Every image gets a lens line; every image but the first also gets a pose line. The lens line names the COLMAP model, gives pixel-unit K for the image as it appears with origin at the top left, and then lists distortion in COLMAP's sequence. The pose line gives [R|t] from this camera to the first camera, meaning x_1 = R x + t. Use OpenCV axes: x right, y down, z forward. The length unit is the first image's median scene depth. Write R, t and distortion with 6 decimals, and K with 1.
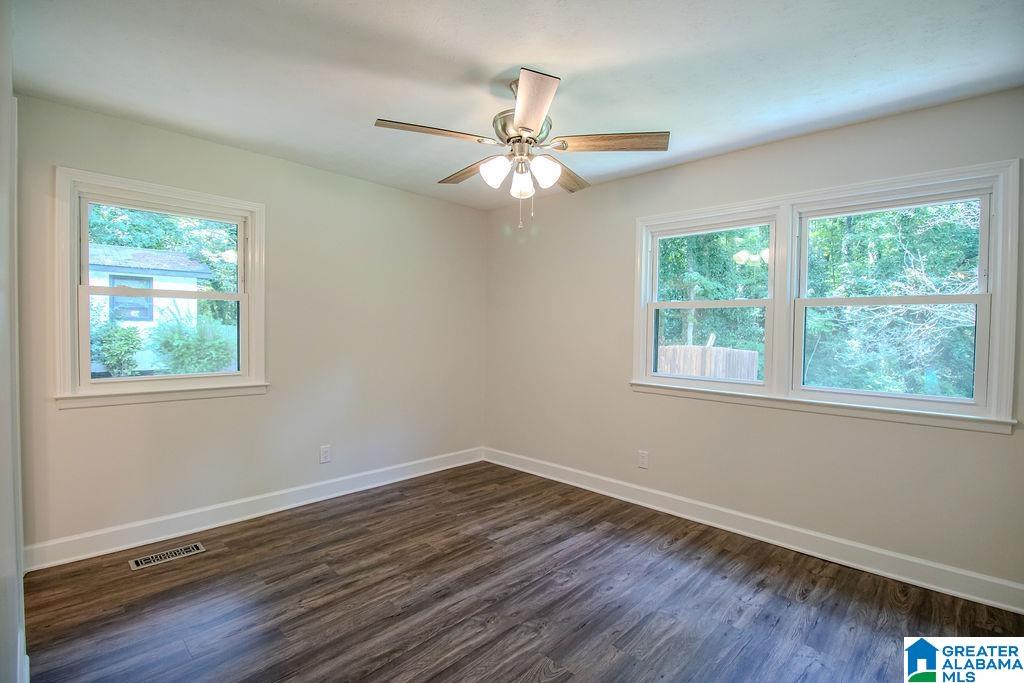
lens RADIAL K [[478.9, 0, 522.6], [0, 478.9, 342.9], [0, 0, 1]] dist [-0.000078, -0.010603]
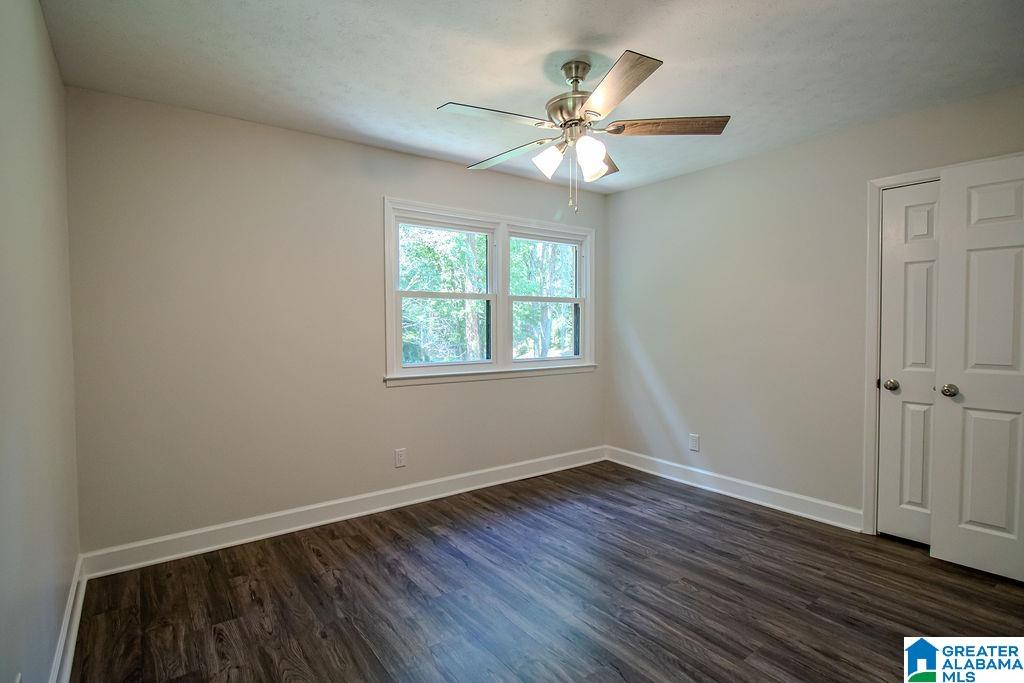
lens RADIAL K [[508.7, 0, 498.2], [0, 508.7, 339.2], [0, 0, 1]] dist [-0.000534, -0.000584]
pose [[0.193050, -0.044231, 0.980191, -0.750284], [0.035973, 0.998631, 0.037978, -0.021738], [-0.980529, 0.027928, 0.194377, 0.675331]]
